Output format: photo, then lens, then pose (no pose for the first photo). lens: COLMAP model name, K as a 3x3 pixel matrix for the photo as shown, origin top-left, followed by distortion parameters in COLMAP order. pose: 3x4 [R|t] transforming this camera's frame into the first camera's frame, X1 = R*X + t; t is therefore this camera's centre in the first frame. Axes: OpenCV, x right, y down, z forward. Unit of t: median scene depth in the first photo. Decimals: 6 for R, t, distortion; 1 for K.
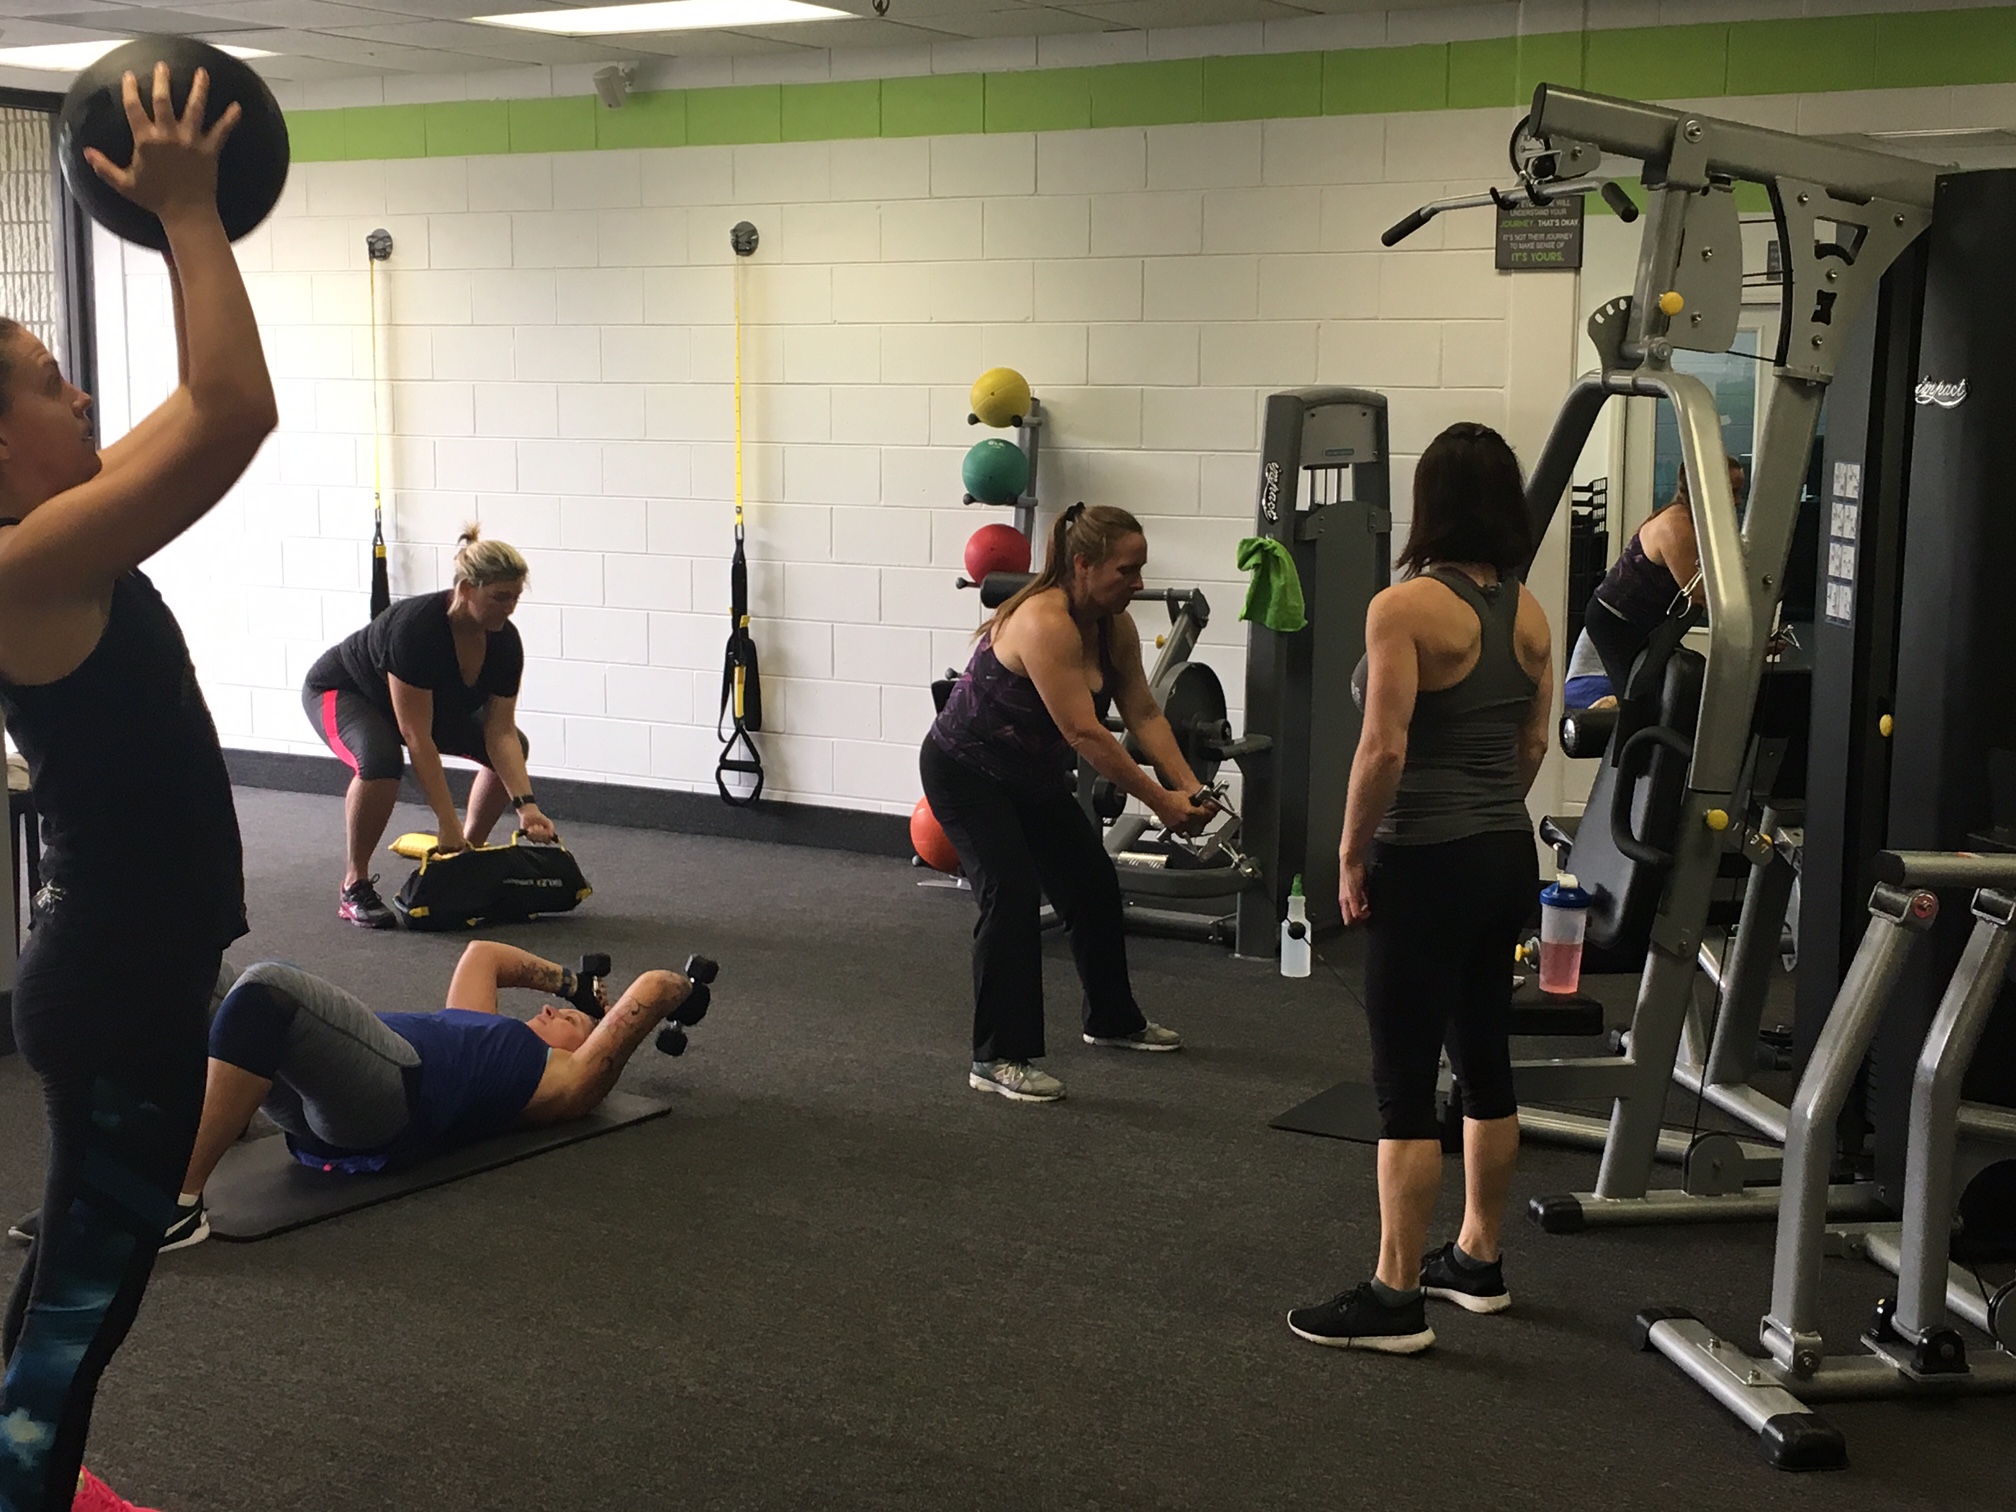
lens RADIAL K [[2791.8, 0, 1008.0], [0, 2791.8, 756.0], [0, 0, 1]] dist [0.032199, 0.049849]
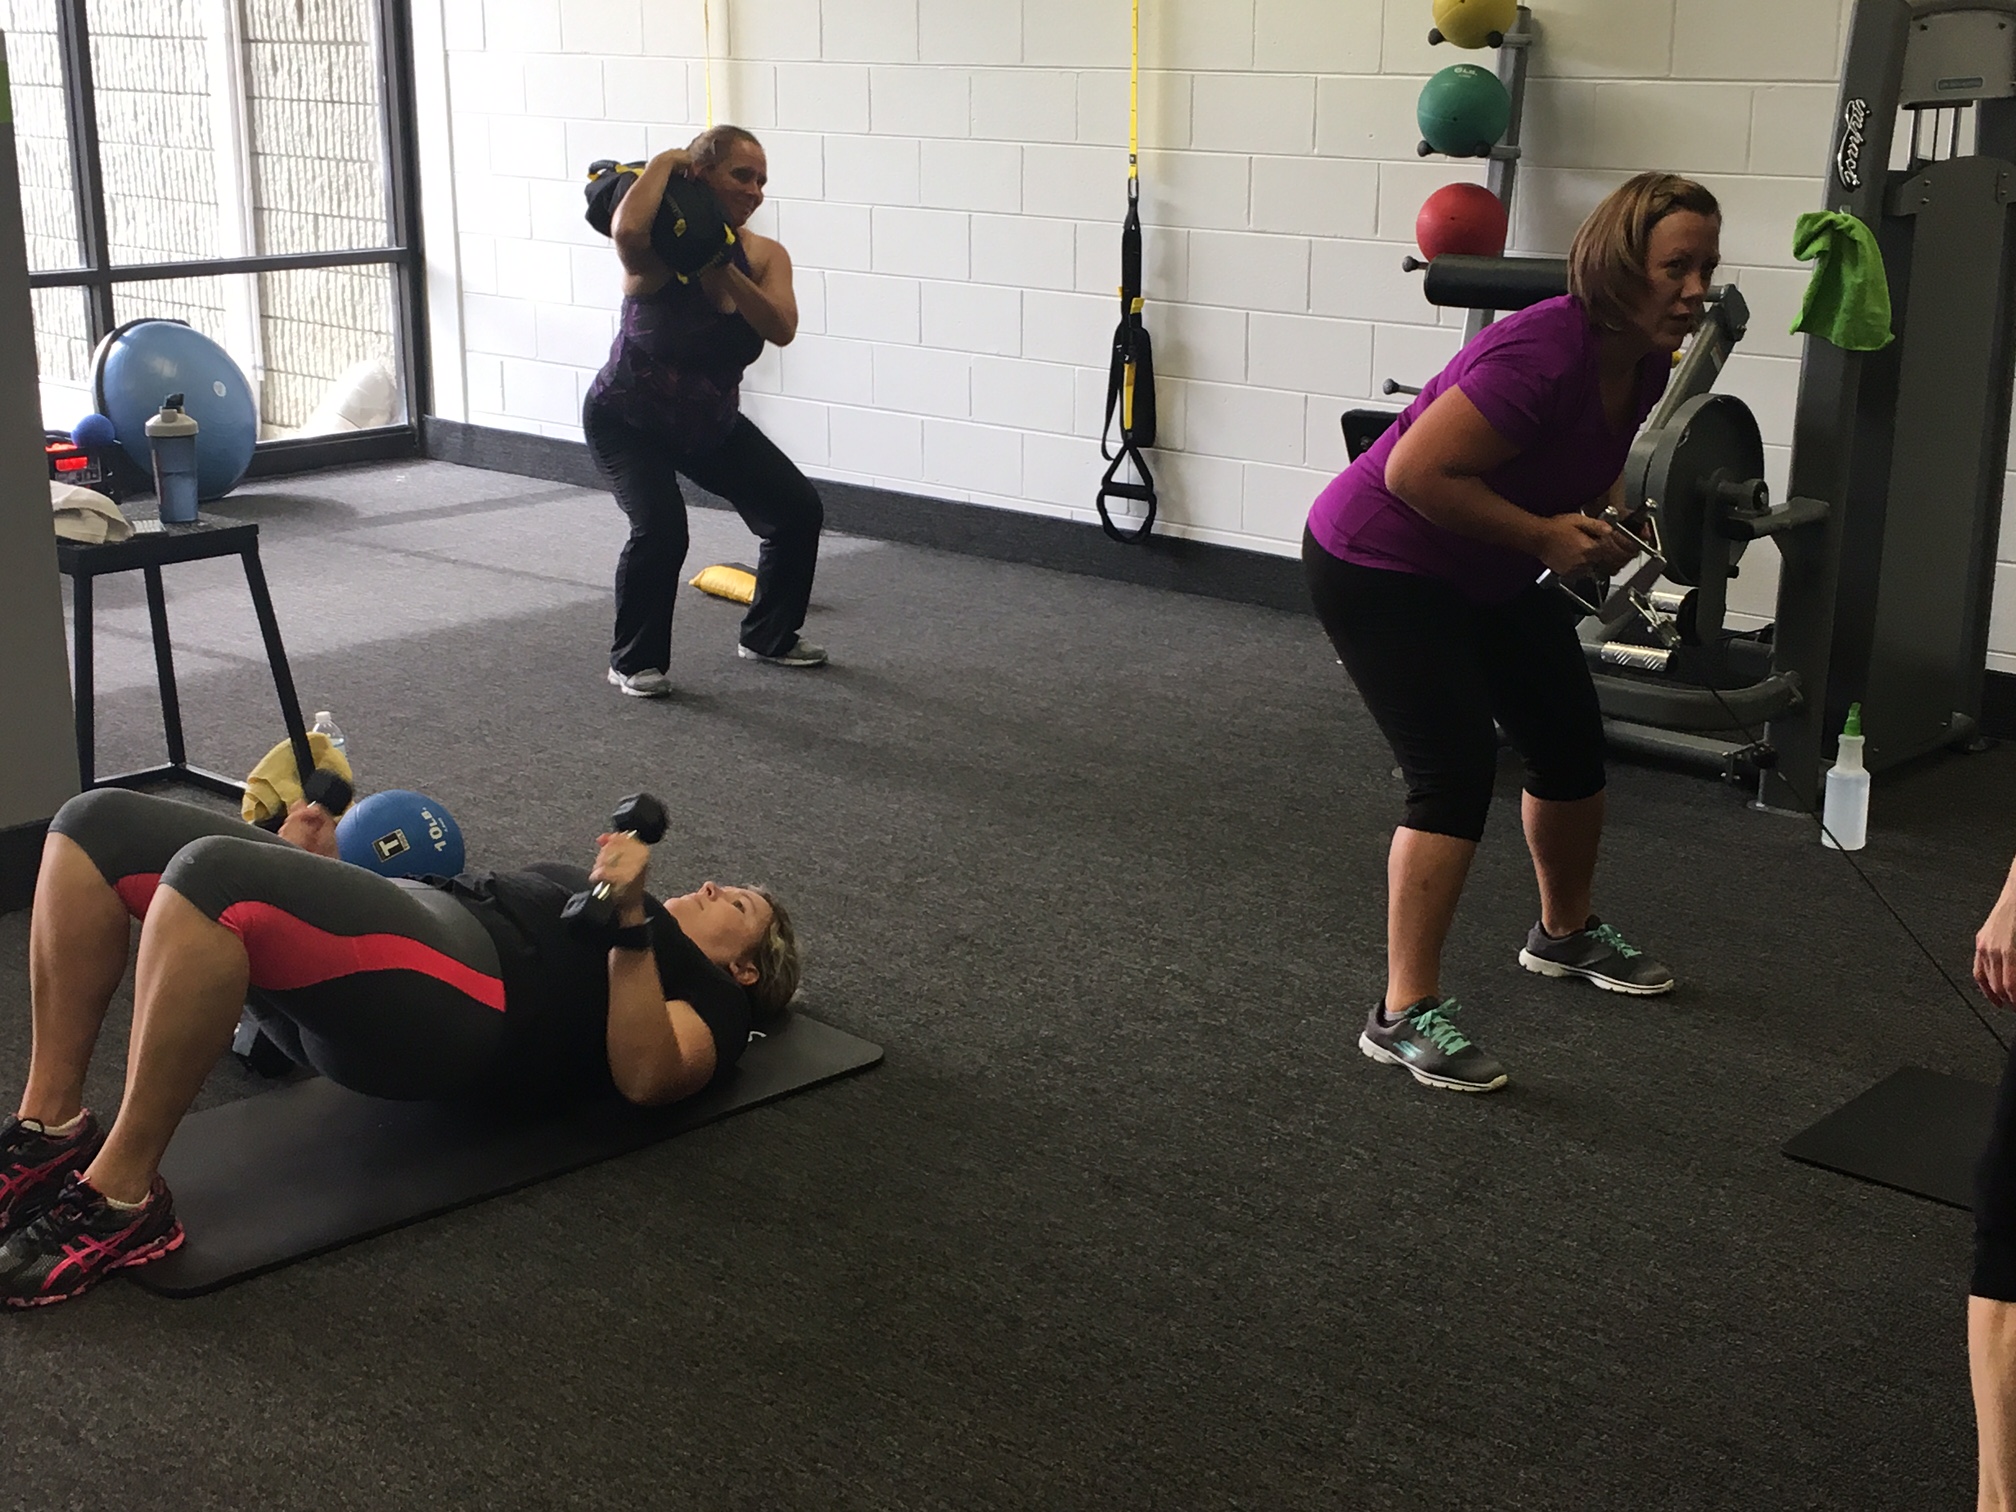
lens RADIAL K [[2791.8, 0, 1008.0], [0, 2791.8, 756.0], [0, 0, 1]] dist [0.032199, 0.049849]
pose [[0.981347, 0.047622, -0.186253, 0.023674], [-0.023117, 0.991034, 0.131592, -0.028077], [0.190850, -0.124832, 0.973649, 0.242379]]
